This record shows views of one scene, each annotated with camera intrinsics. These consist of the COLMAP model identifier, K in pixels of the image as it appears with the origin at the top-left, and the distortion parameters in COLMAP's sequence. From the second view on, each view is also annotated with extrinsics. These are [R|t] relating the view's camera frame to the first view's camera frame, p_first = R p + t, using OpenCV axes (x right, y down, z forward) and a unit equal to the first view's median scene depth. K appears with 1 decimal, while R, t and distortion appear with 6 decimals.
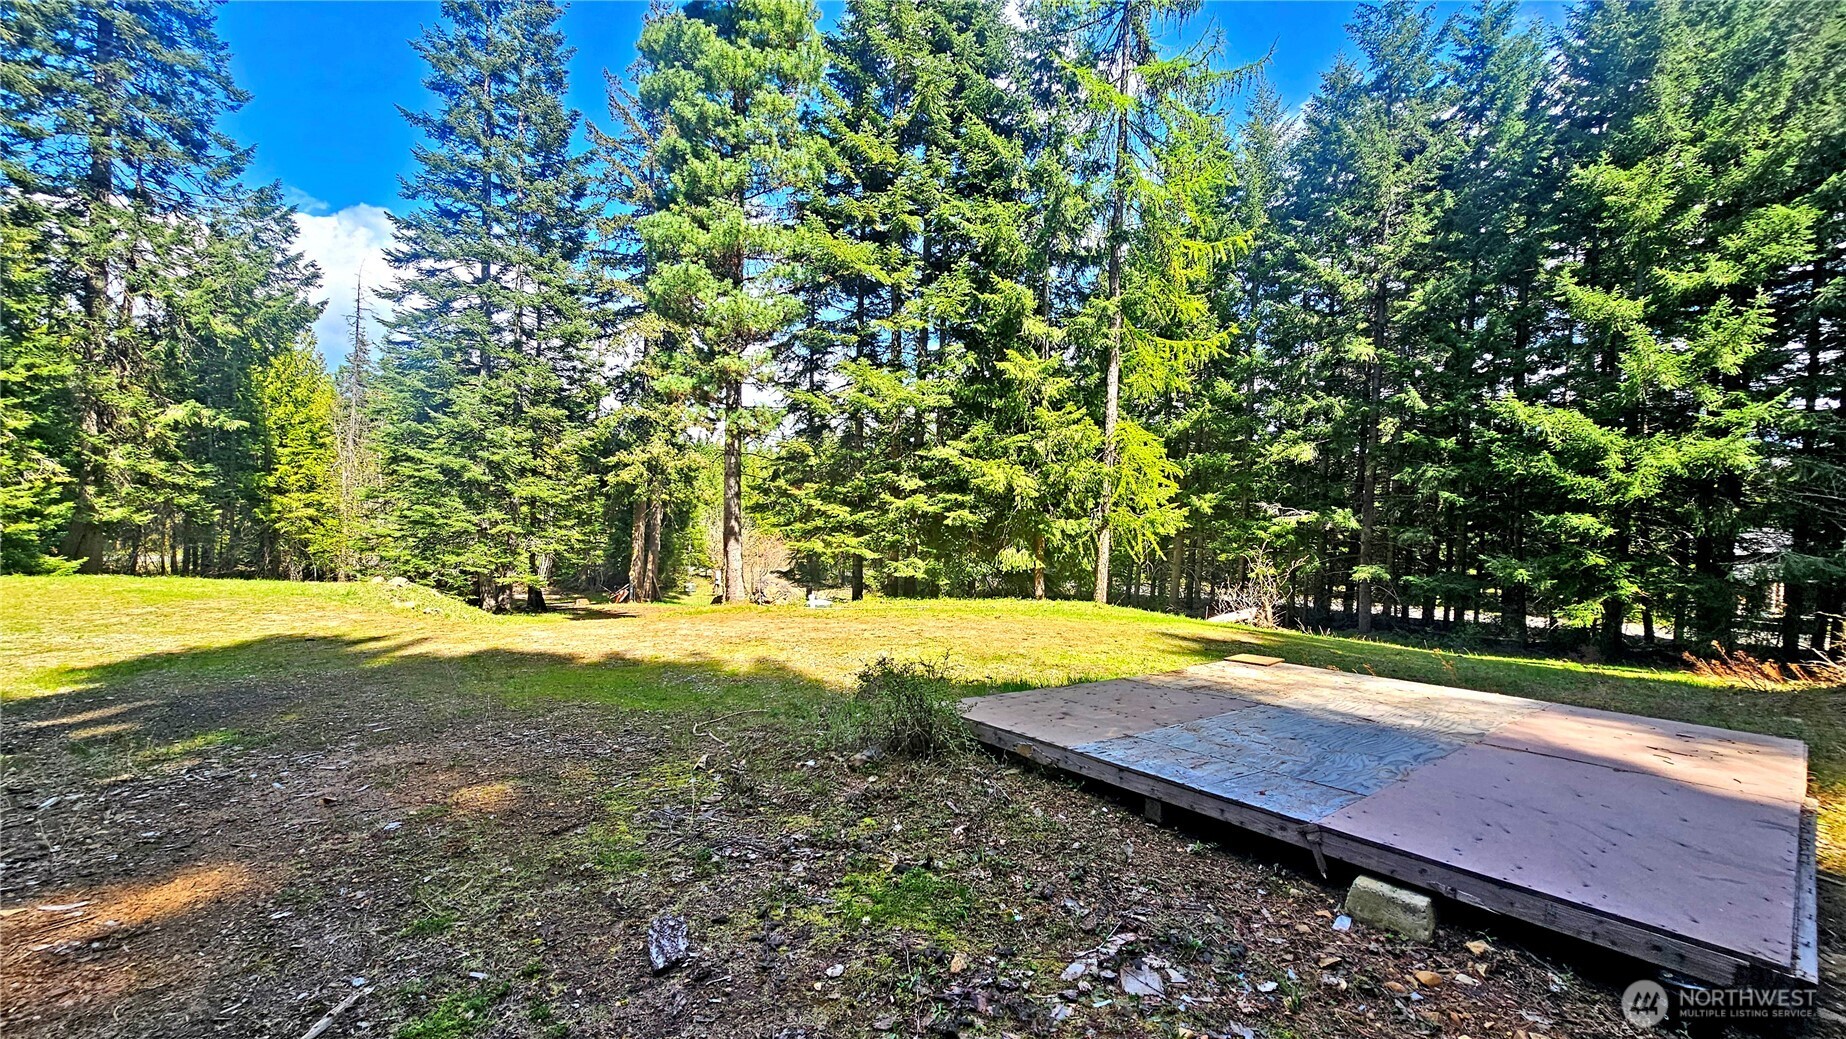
lens RADIAL K [[751.0, 0, 924.5], [0, 751.0, 531.9], [0, 0, 1]] dist [0.004076, -0.000605]
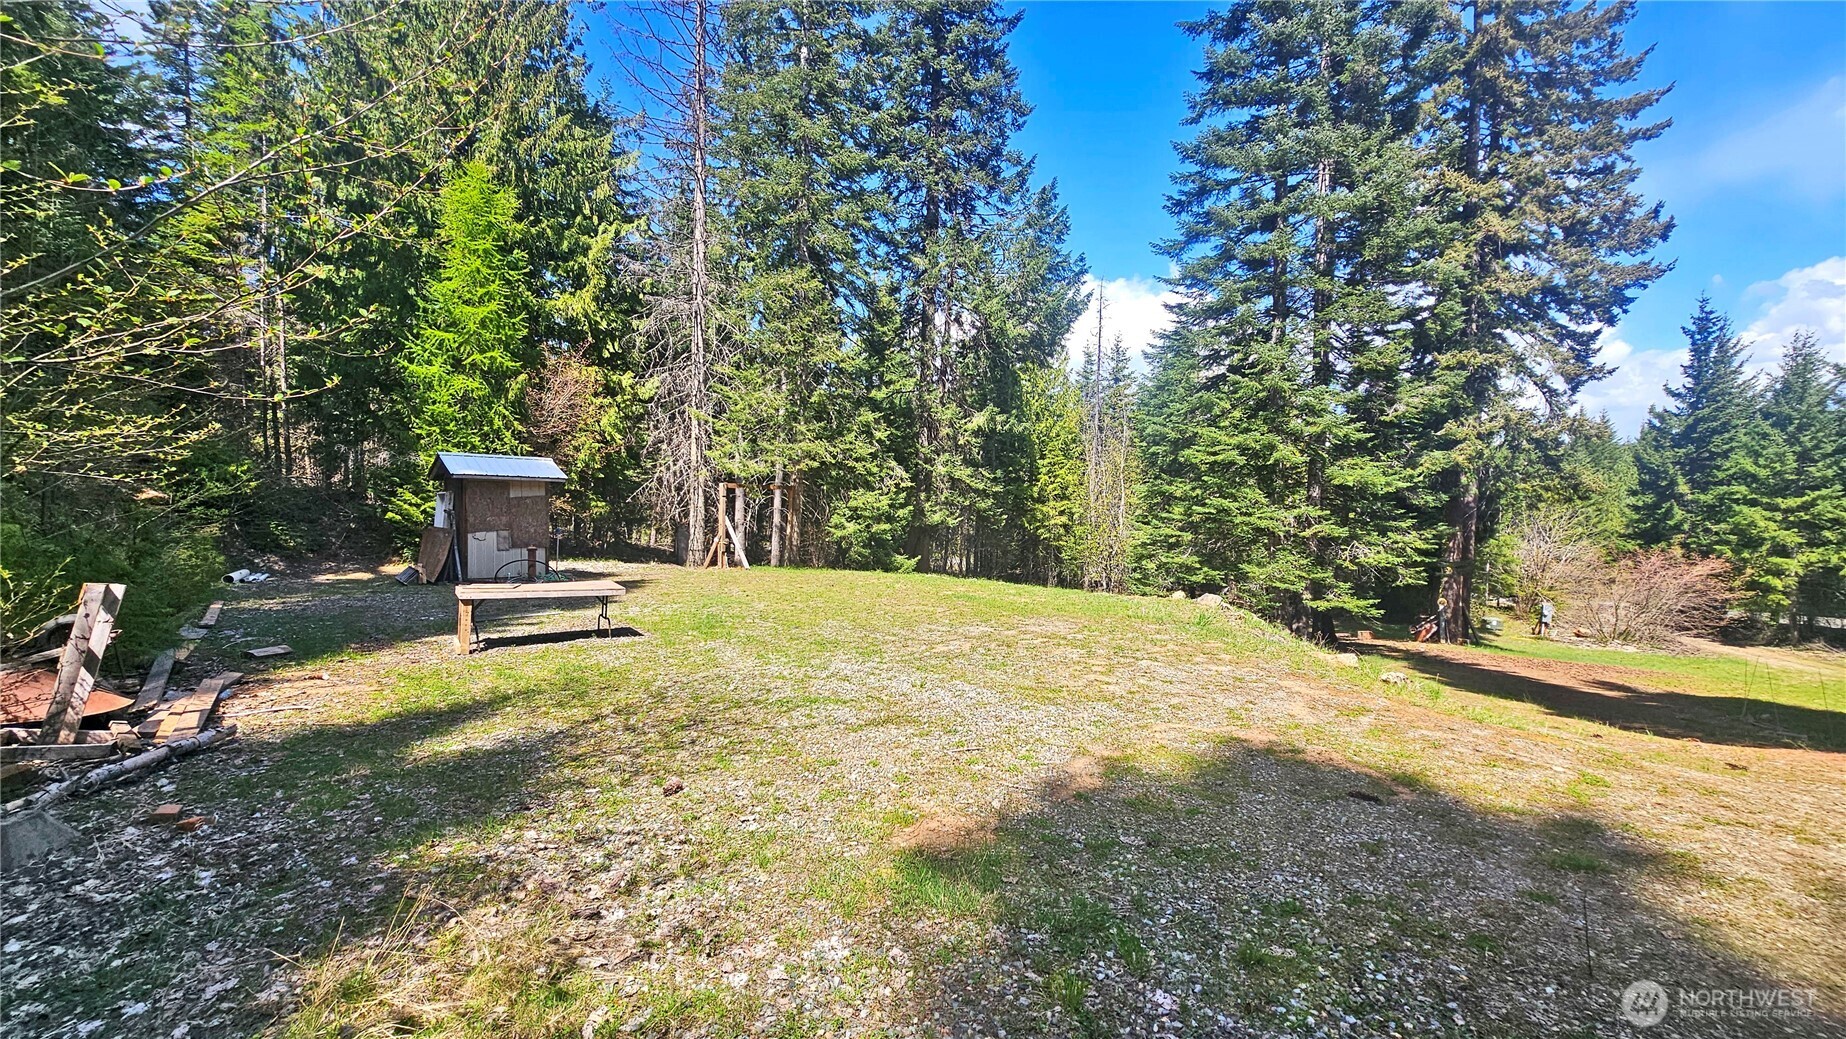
lens RADIAL K [[747.6, 0, 906.3], [0, 747.6, 529.7], [0, 0, 1]] dist [-0.004444, -0.000981]
pose [[0.660133, -0.003032, -0.751143, -0.289877], [-0.016121, 0.999704, -0.018203, 0.013571], [0.750976, 0.024125, 0.659889, 0.252082]]
